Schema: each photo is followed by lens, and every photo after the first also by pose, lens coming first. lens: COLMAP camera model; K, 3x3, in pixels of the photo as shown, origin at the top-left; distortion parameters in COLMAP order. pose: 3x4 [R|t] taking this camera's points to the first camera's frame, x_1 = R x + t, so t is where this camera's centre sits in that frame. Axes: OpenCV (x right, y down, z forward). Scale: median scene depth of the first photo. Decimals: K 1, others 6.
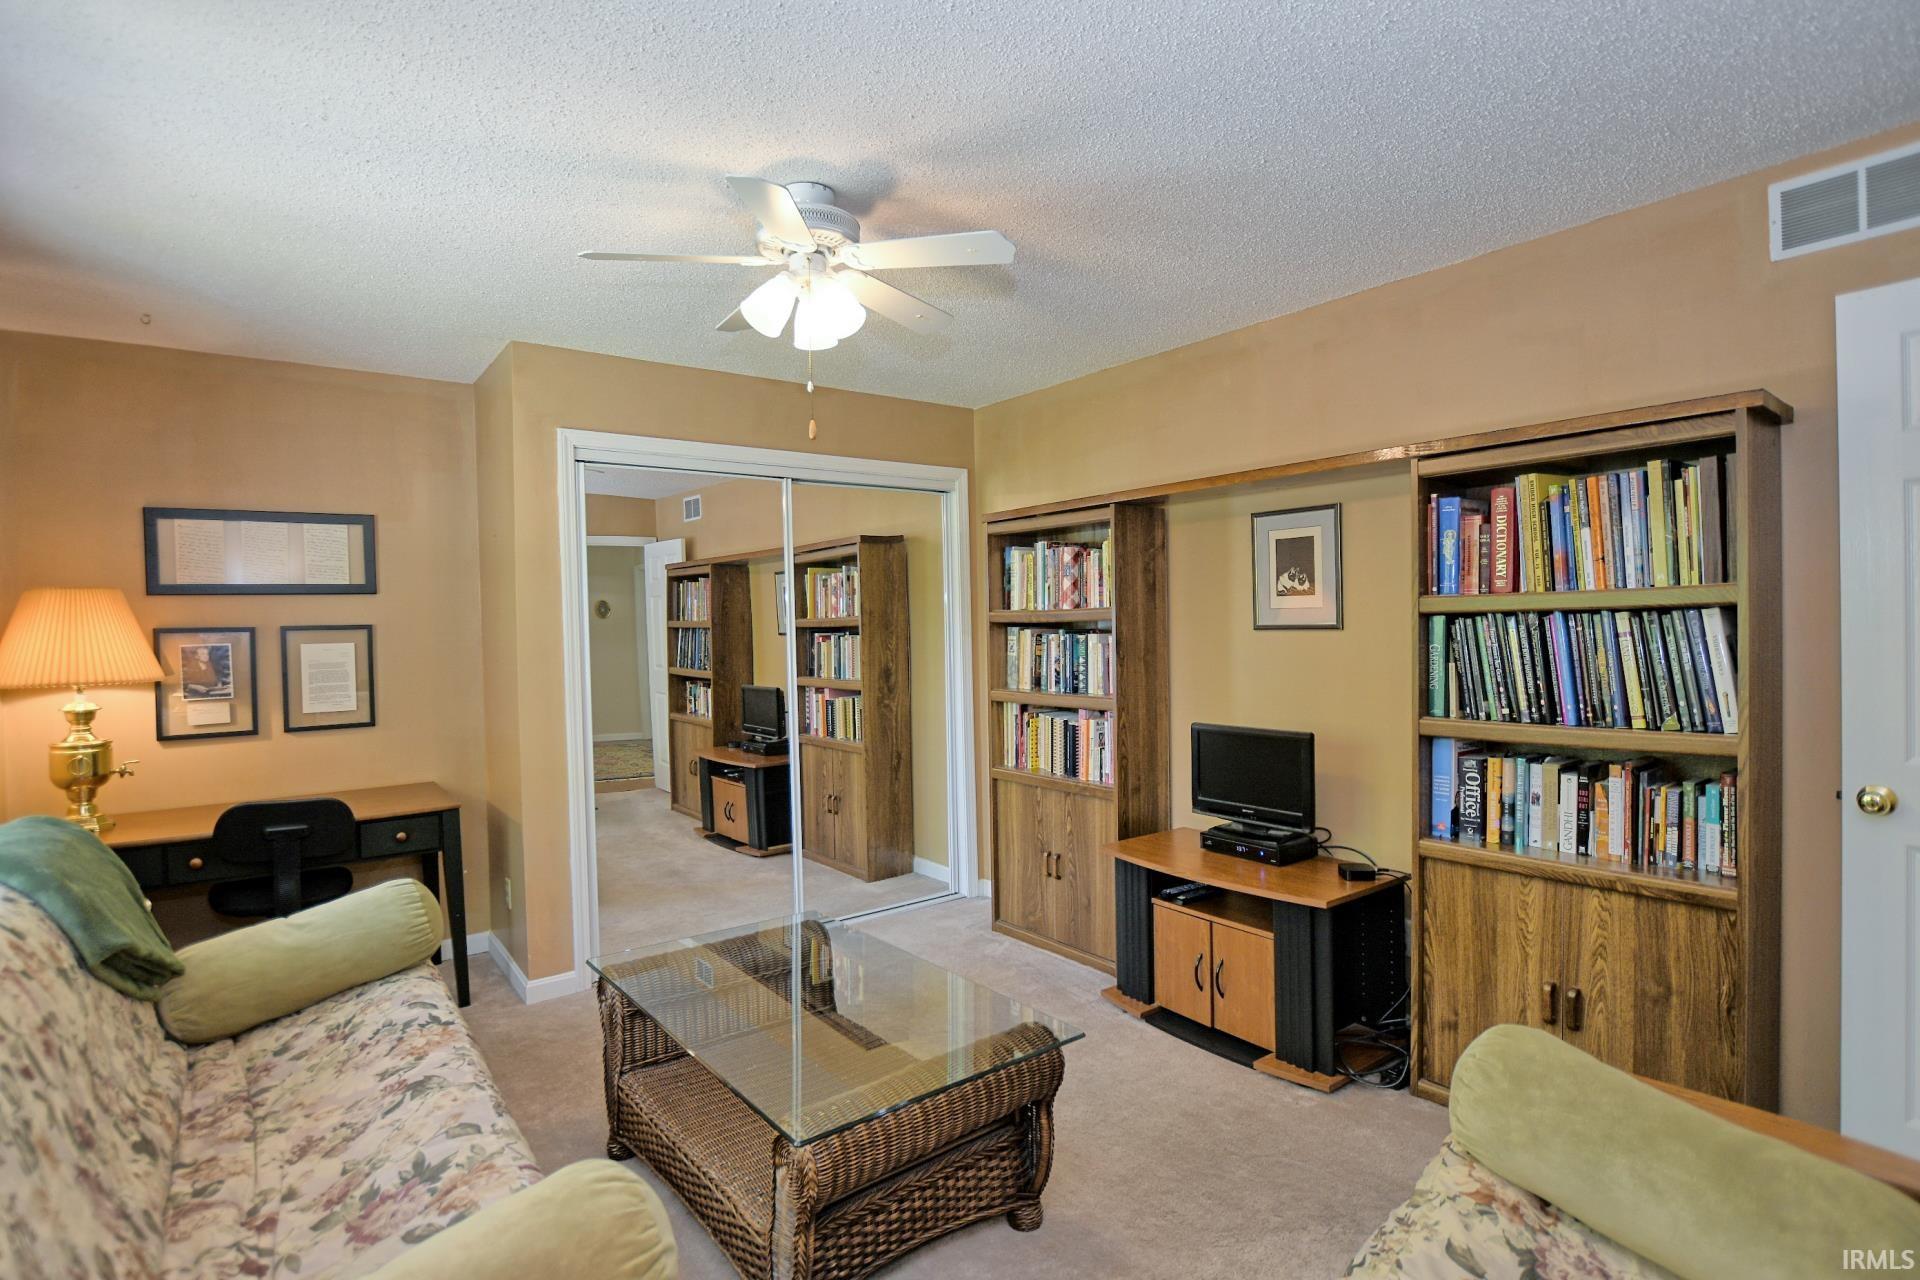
lens RADIAL K [[963.7, 0, 959.8], [0, 963.7, 657.2], [0, 0, 1]] dist [-0.004611, -0.000649]
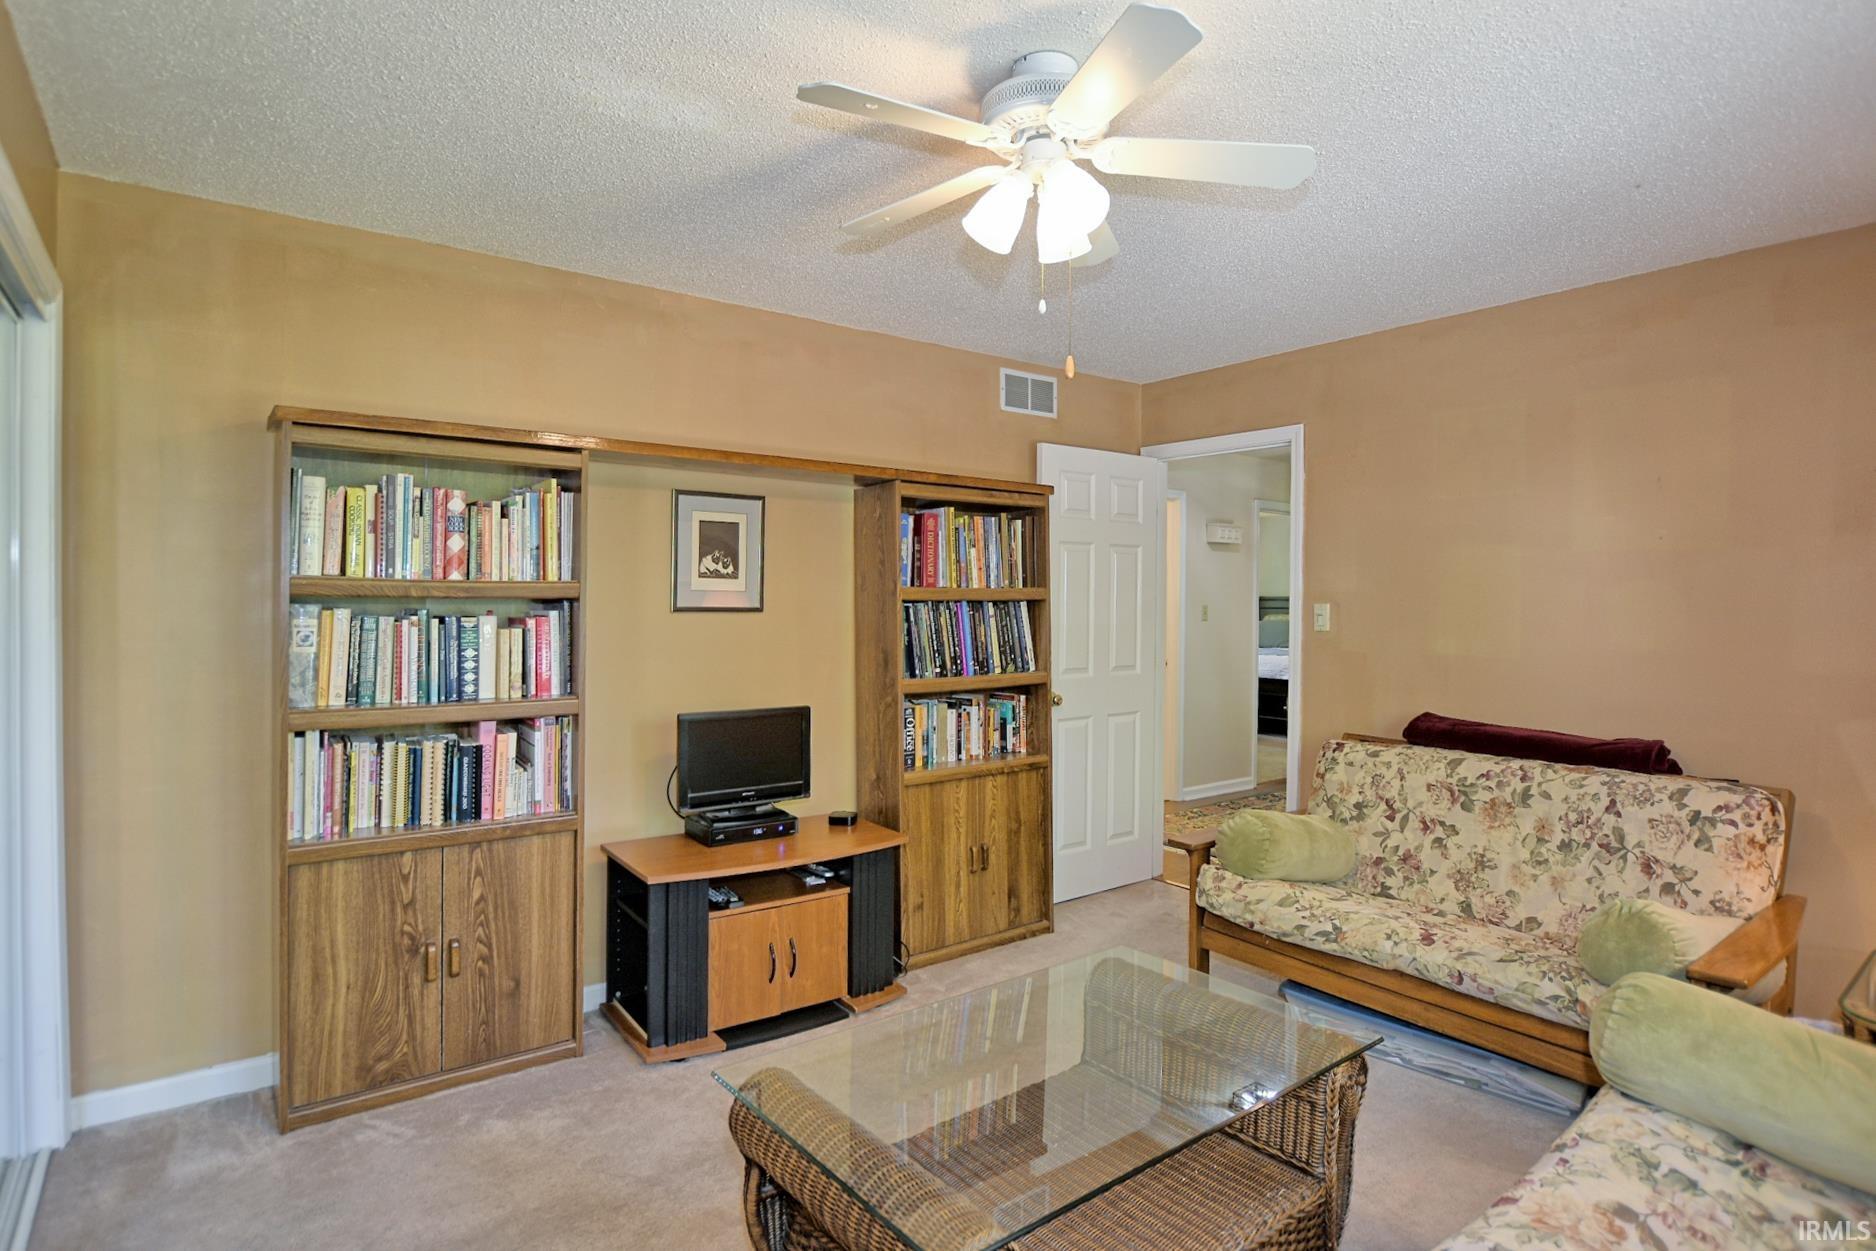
lens RADIAL K [[985.0, 0, 938.0], [0, 985.0, 625.5], [0, 0, 1]] dist [-0.017562, -0.000447]
pose [[0.003448, -0.009026, 0.999953, -0.719167], [0.025038, 0.999647, 0.008937, -0.018505], [-0.999681, 0.025006, 0.003672, 0.798879]]
